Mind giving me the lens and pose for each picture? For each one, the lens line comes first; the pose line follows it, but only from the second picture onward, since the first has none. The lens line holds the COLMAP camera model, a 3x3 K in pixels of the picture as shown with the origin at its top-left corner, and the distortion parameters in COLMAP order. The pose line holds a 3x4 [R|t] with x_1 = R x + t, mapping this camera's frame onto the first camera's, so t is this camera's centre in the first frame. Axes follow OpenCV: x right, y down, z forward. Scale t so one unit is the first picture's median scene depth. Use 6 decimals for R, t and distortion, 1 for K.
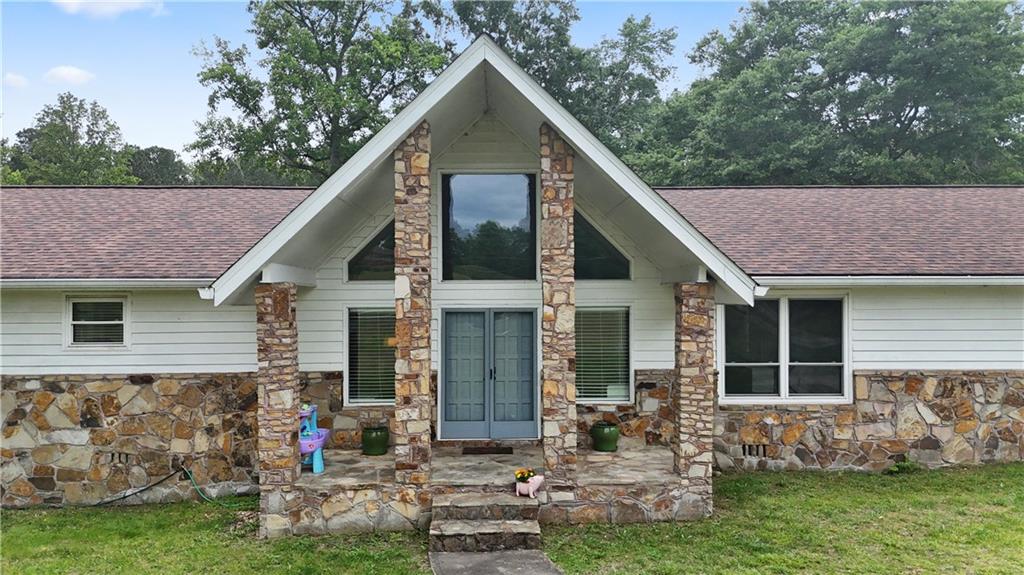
lens RADIAL K [[756.3, 0, 506.9], [0, 756.3, 287.9], [0, 0, 1]] dist [0.072181, -0.075777]
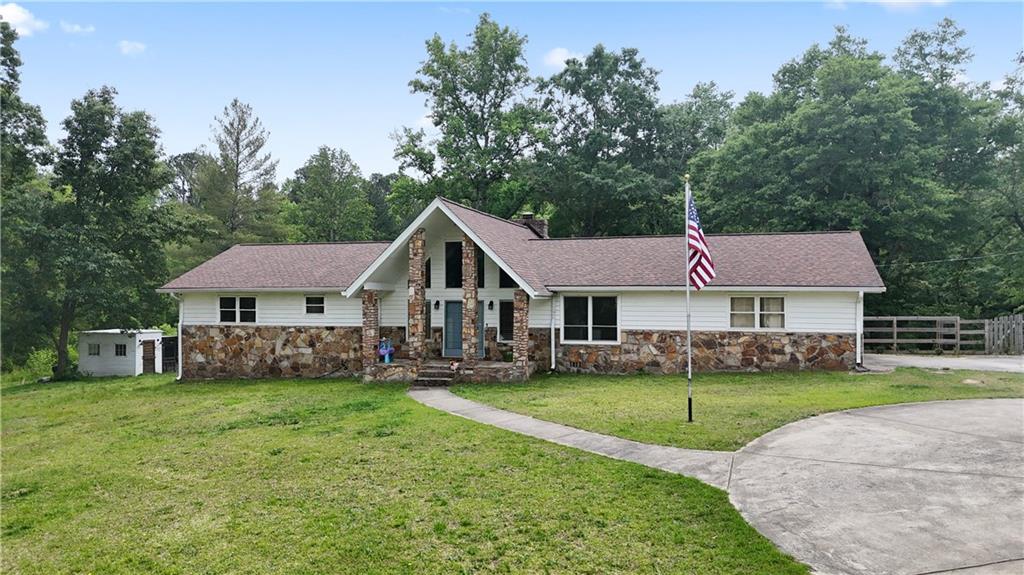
lens RADIAL K [[756.3, 0, 506.9], [0, 756.3, 287.9], [0, 0, 1]] dist [0.072181, -0.075777]
pose [[0.956894, 0.000186, -0.290436, 0.775191], [-0.000926, 0.999997, -0.002410, -0.005221], [0.290435, 0.002575, 0.956891, -1.171331]]
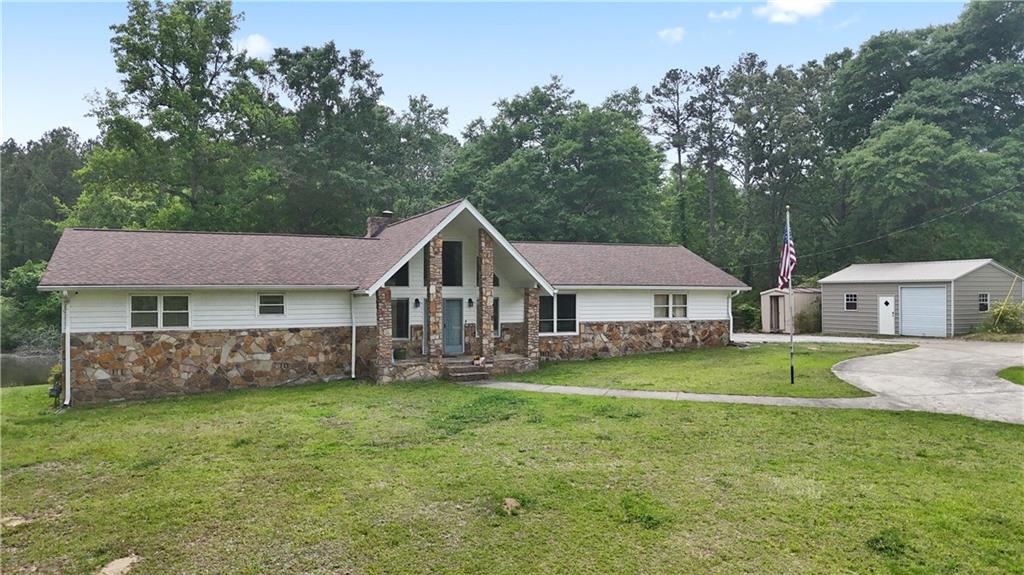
lens RADIAL K [[756.3, 0, 506.9], [0, 756.3, 287.9], [0, 0, 1]] dist [0.072181, -0.075777]
pose [[0.928829, 0.003444, 0.370493, -0.721347], [-0.003192, 0.999994, -0.001293, -0.002599], [-0.370495, 0.000019, 0.928834, -1.280772]]
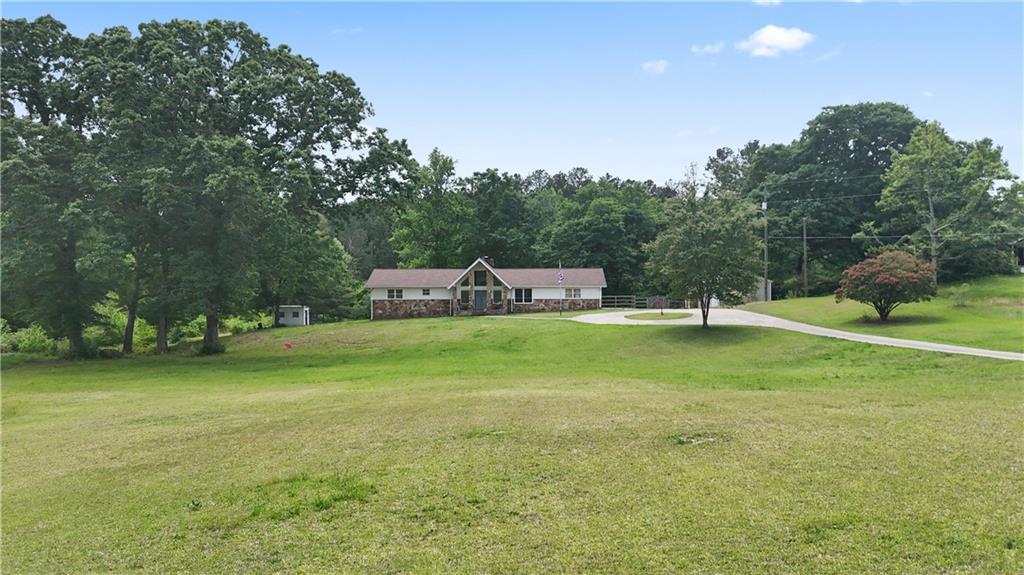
lens RADIAL K [[756.3, 0, 506.9], [0, 756.3, 287.9], [0, 0, 1]] dist [0.072181, -0.075777]
pose [[0.999252, -0.000233, -0.038679, 0.484543], [-0.000003, 0.999981, -0.006088, 0.049784], [0.038679, 0.006084, 0.999233, -5.995494]]
